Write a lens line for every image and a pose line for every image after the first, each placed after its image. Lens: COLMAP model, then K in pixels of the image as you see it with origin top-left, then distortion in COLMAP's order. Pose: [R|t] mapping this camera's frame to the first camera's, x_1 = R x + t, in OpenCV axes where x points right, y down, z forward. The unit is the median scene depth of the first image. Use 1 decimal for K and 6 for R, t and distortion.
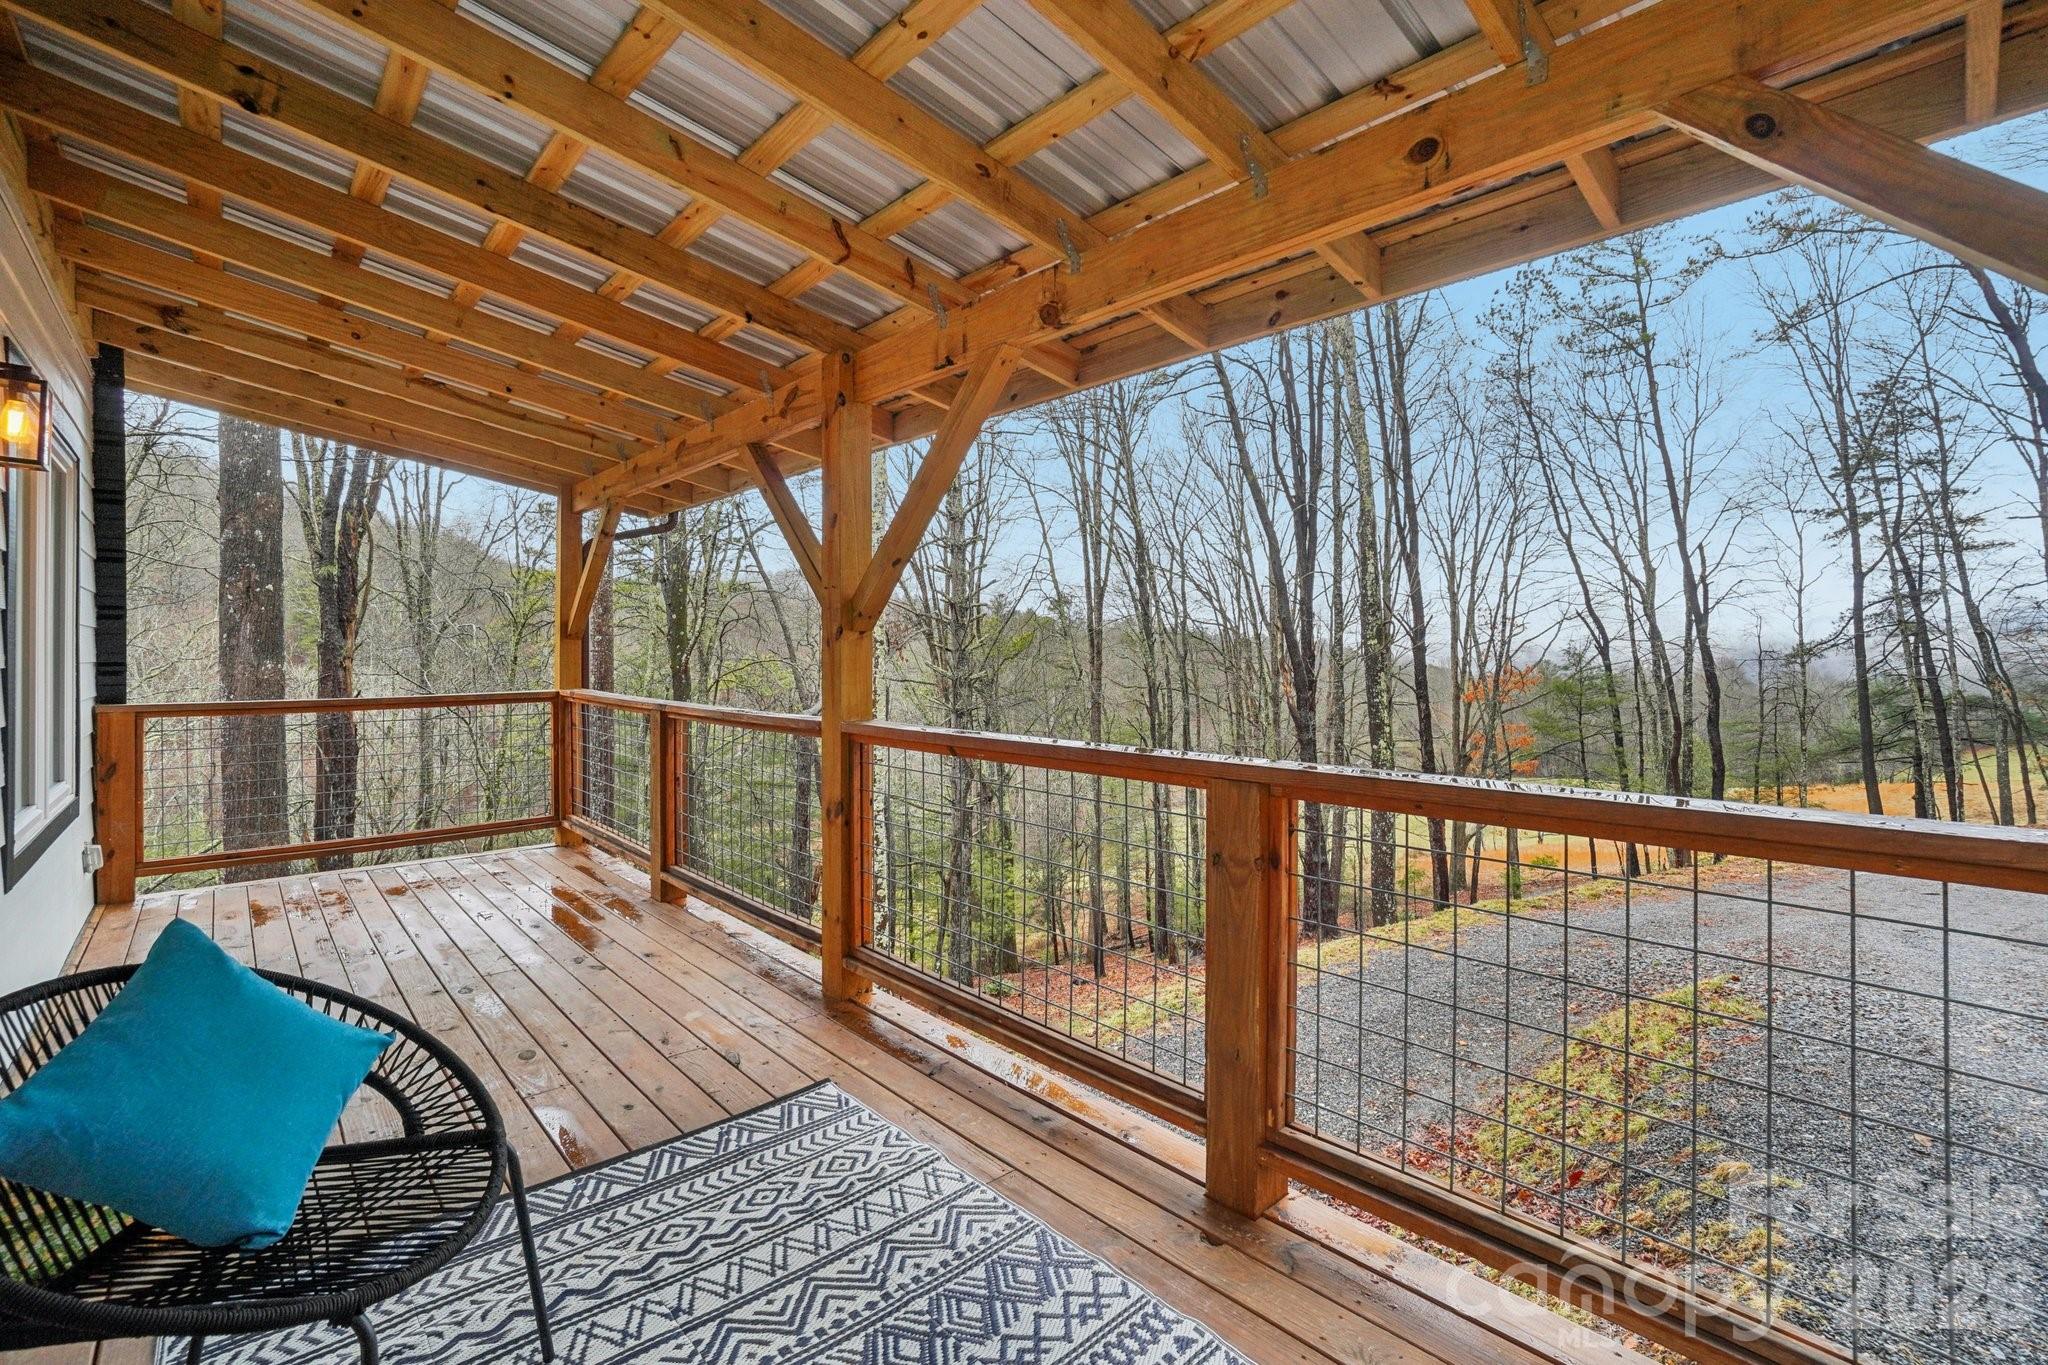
lens RADIAL K [[912.3, 0, 1005.0], [0, 912.3, 654.7], [0, 0, 1]] dist [-0.063931, 0.022484]
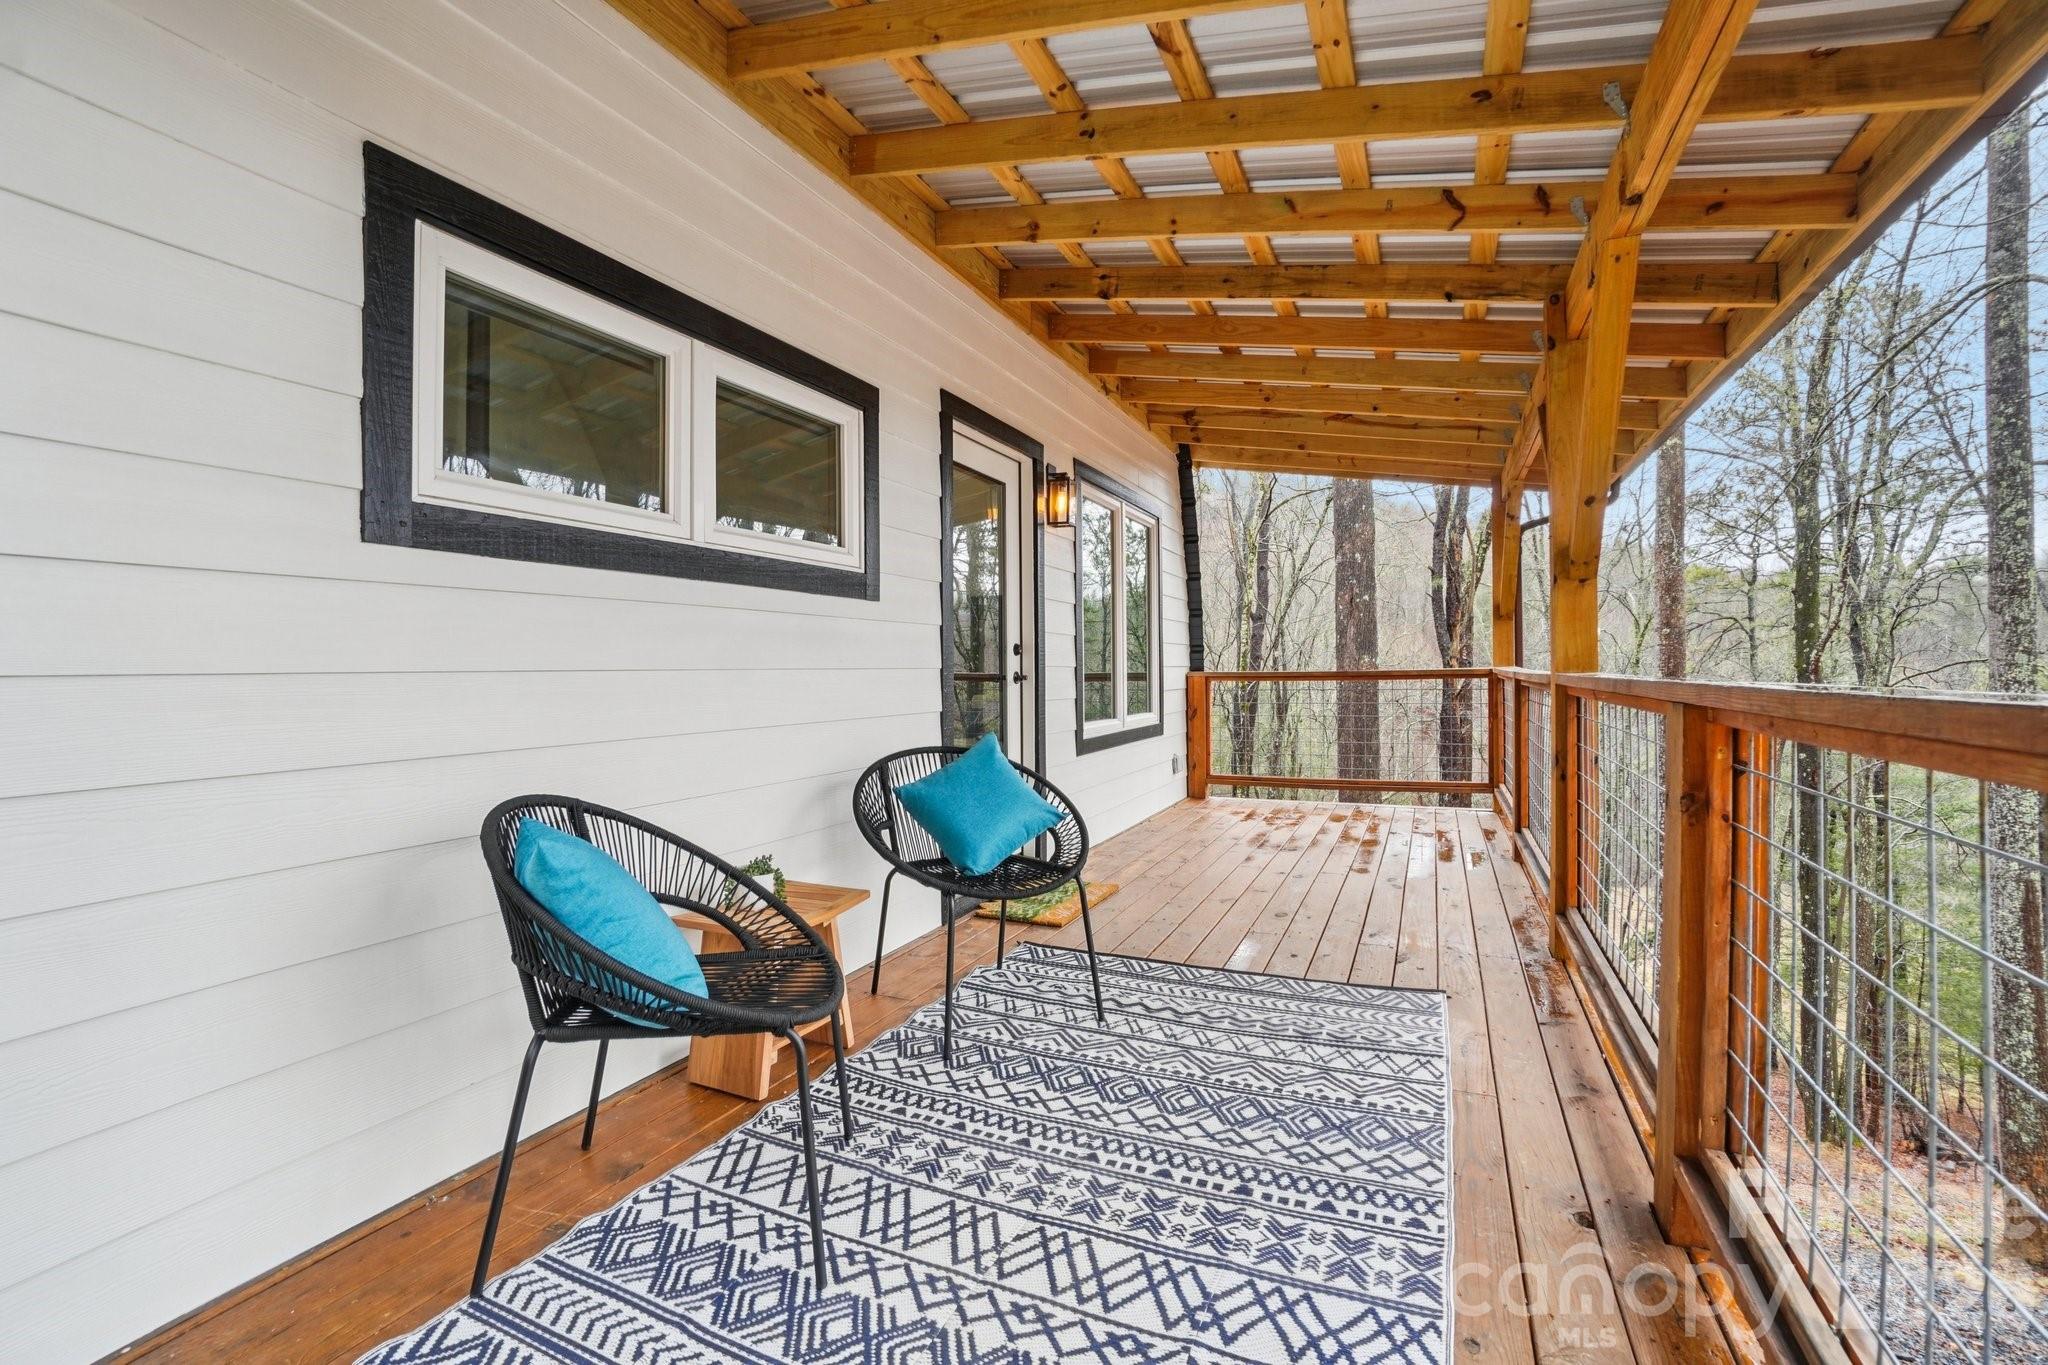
lens RADIAL K [[912.3, 0, 1032.4], [0, 912.3, 680.0], [0, 0, 1]] dist [-0.063931, 0.022484]
pose [[0.408306, 0.007620, -0.912813, 0.640521], [0.008238, 0.999894, 0.012032, 0.089846], [0.912808, -0.012432, 0.408200, 0.122835]]
